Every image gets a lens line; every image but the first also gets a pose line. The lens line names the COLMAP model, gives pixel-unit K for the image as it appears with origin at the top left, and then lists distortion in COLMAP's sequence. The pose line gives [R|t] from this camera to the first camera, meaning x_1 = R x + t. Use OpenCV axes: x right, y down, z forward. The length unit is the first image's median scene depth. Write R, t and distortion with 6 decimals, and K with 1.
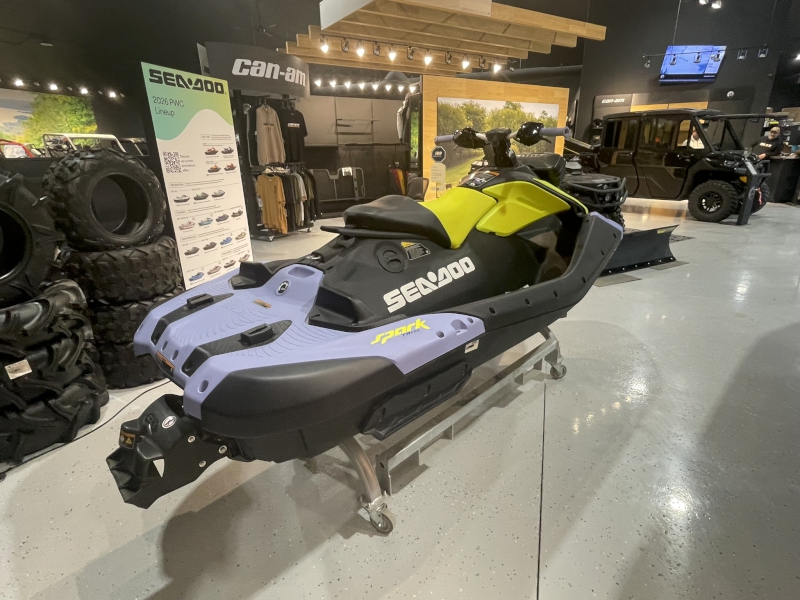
lens RADIAL K [[416.5, 0, 397.7], [0, 416.5, 294.3], [0, 0, 1]] dist [-0.000873, 0.000143]
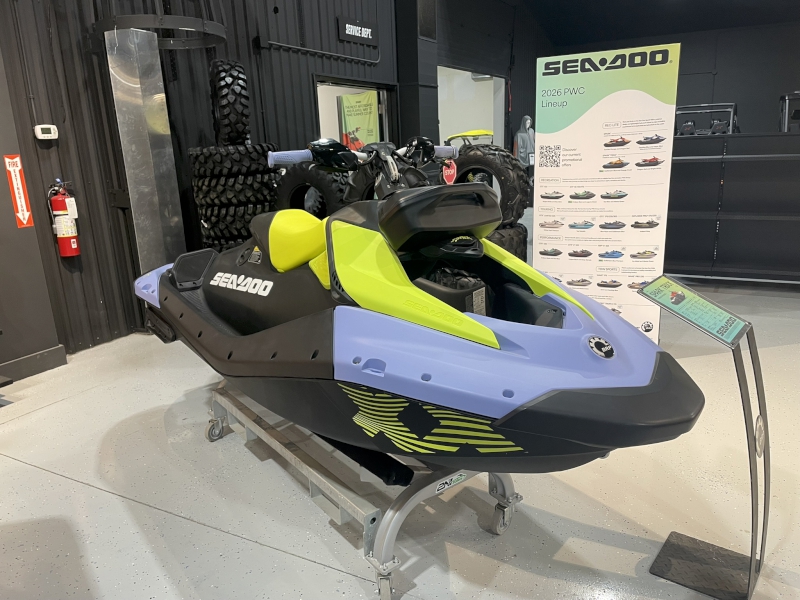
lens RADIAL K [[615.8, 0, 400.0], [0, 615.8, 300.0], [0, 0, 1]] dist [0.056681, -0.003283]
pose [[-0.148680, 0.274463, -0.950034, 0.885170], [-0.276757, 0.910771, 0.306433, -0.339537], [0.949368, 0.308489, -0.059454, 0.820680]]
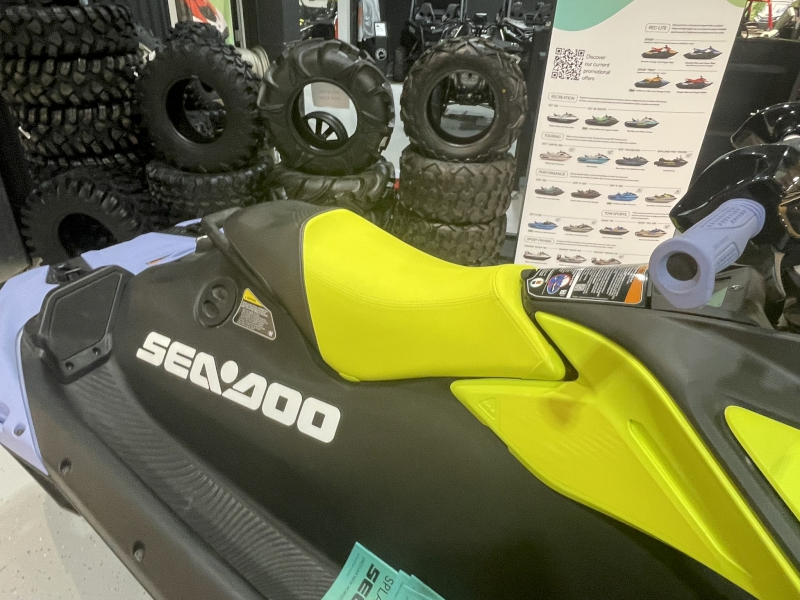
lens RADIAL K [[533.3, 0, 392.7], [0, 533.3, 294.9], [0, 0, 1]] dist [-0.004884, 0.000392]
pose [[0.166082, 0.508794, -0.844716, 0.343056], [-0.355575, 0.829885, 0.429950, -0.261941], [0.919773, 0.228953, 0.318744, 0.508280]]
